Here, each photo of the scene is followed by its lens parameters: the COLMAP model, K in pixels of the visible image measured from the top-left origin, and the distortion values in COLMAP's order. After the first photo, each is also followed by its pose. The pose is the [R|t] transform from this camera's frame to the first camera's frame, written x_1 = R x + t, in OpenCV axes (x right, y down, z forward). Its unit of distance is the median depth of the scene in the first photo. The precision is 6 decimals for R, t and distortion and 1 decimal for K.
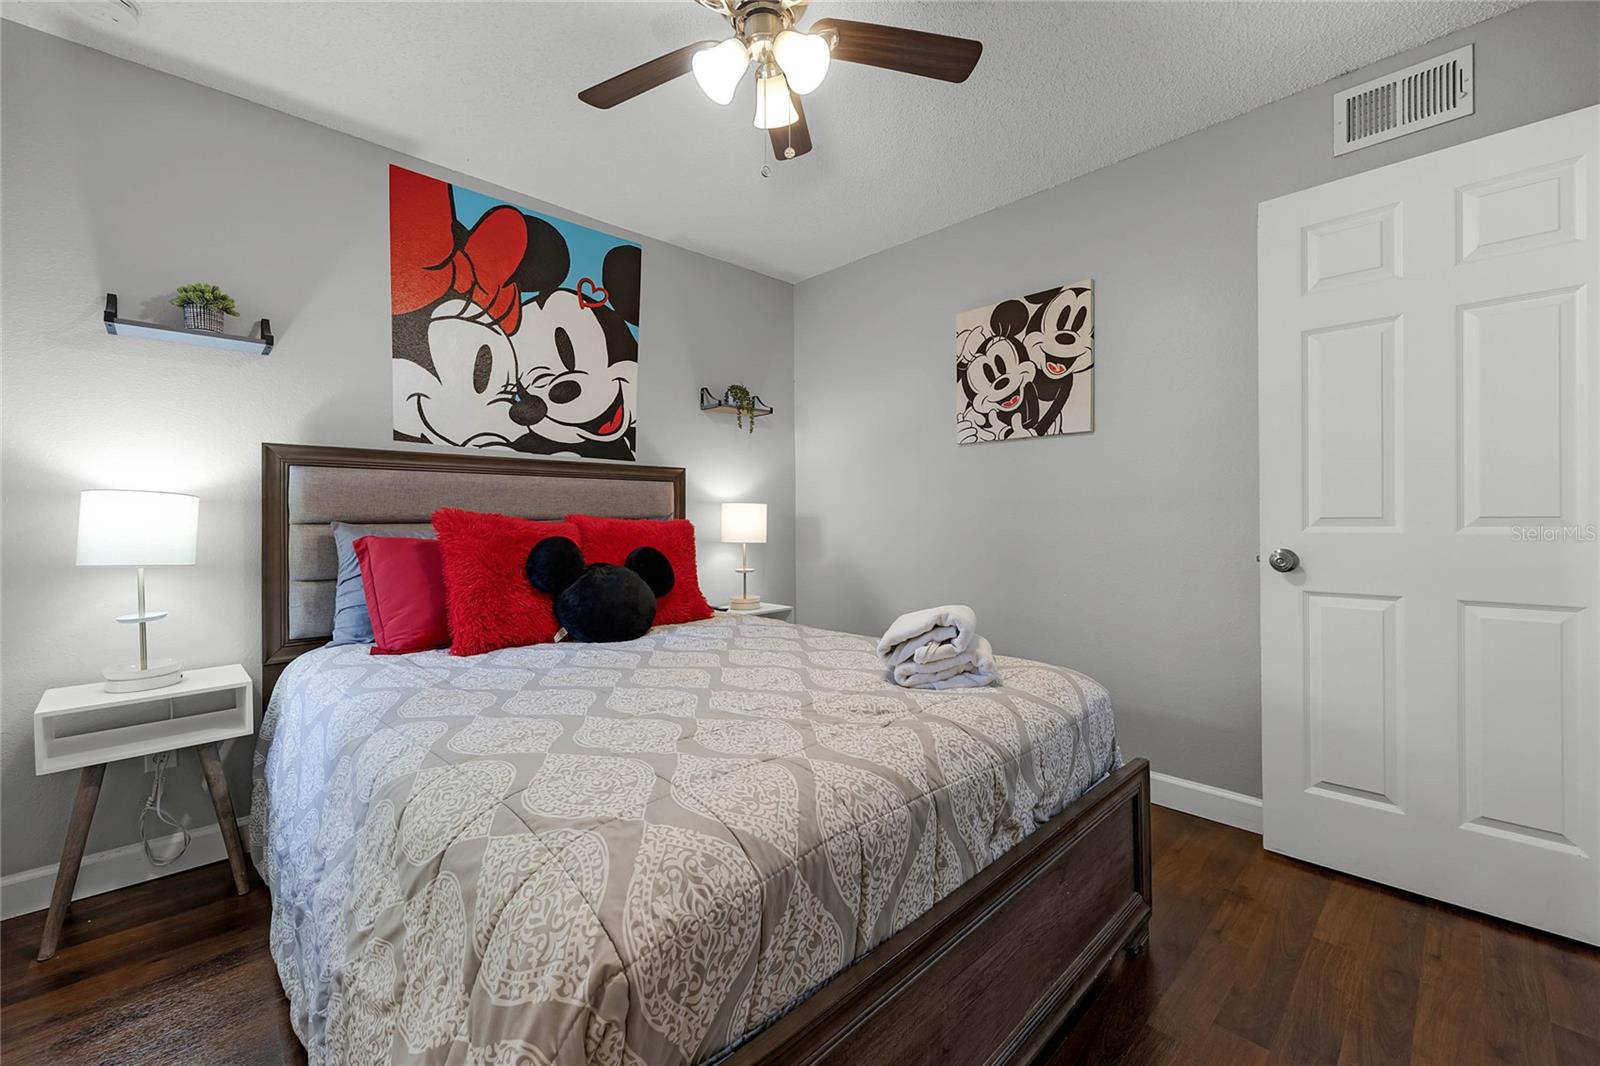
lens RADIAL K [[684.6, 0, 807.9], [0, 684.6, 511.5], [0, 0, 1]] dist [0.029248, 0.000426]
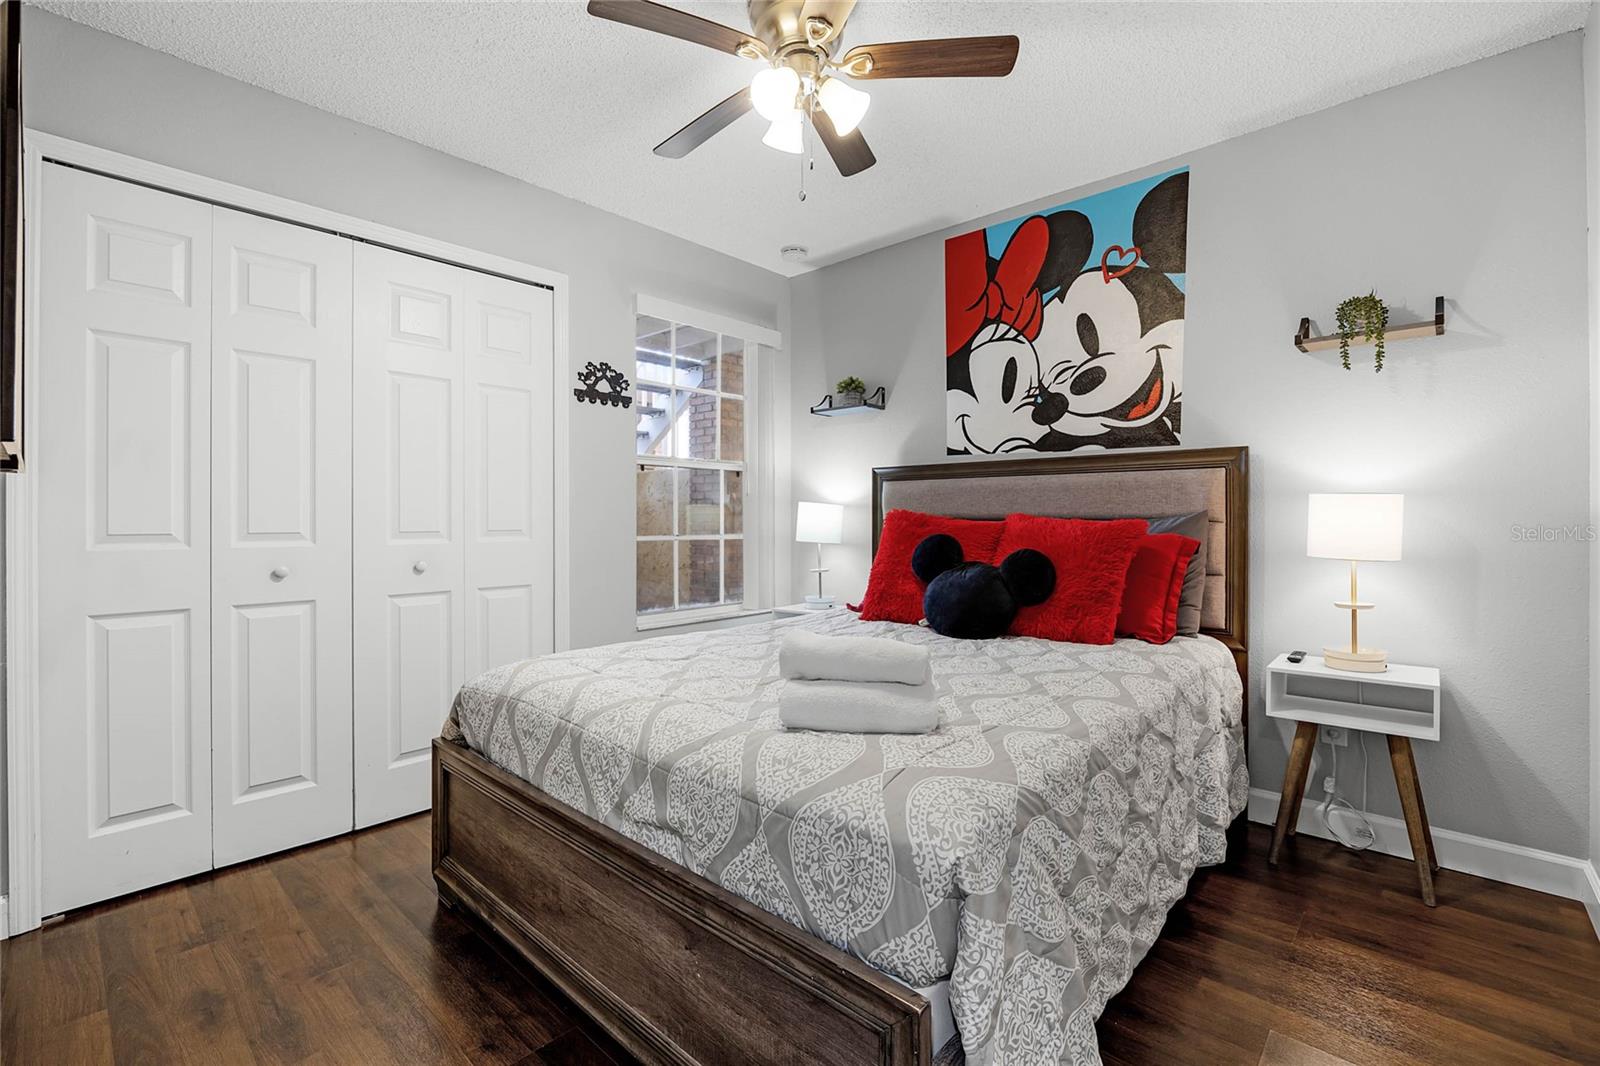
lens RADIAL K [[706.8, 0, 790.2], [0, 706.8, 524.0], [0, 0, 1]] dist [-0.016466, 0.001307]
pose [[0.036433, 0.014121, -0.999236, 0.613501], [0.012166, 0.999820, 0.014573, 0.000742], [0.999262, -0.012688, 0.036255, 0.587498]]
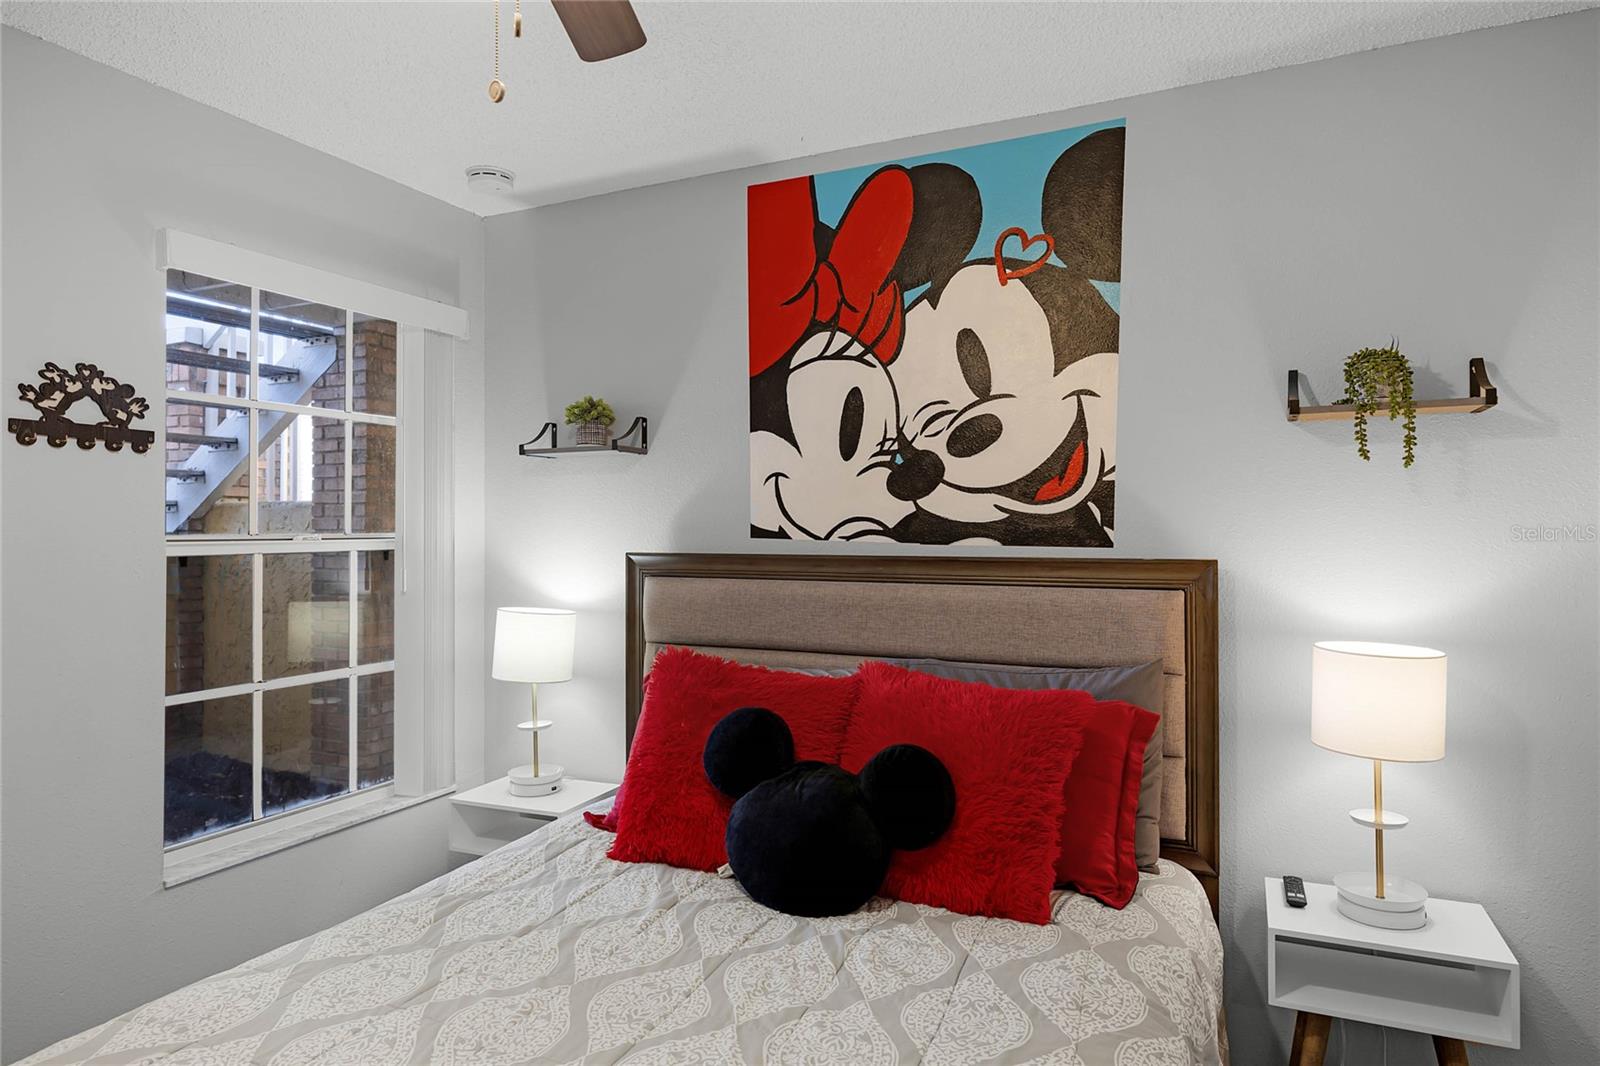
lens RADIAL K [[962.8, 0, 790.7], [0, 962.8, 521.2], [0, 0, 1]] dist [-0.006312, 0.000432]
pose [[0.331765, -0.003720, -0.943355, 0.387688], [0.009978, 0.999950, -0.000434, -0.107130], [0.943309, -0.009269, 0.331786, 0.606029]]
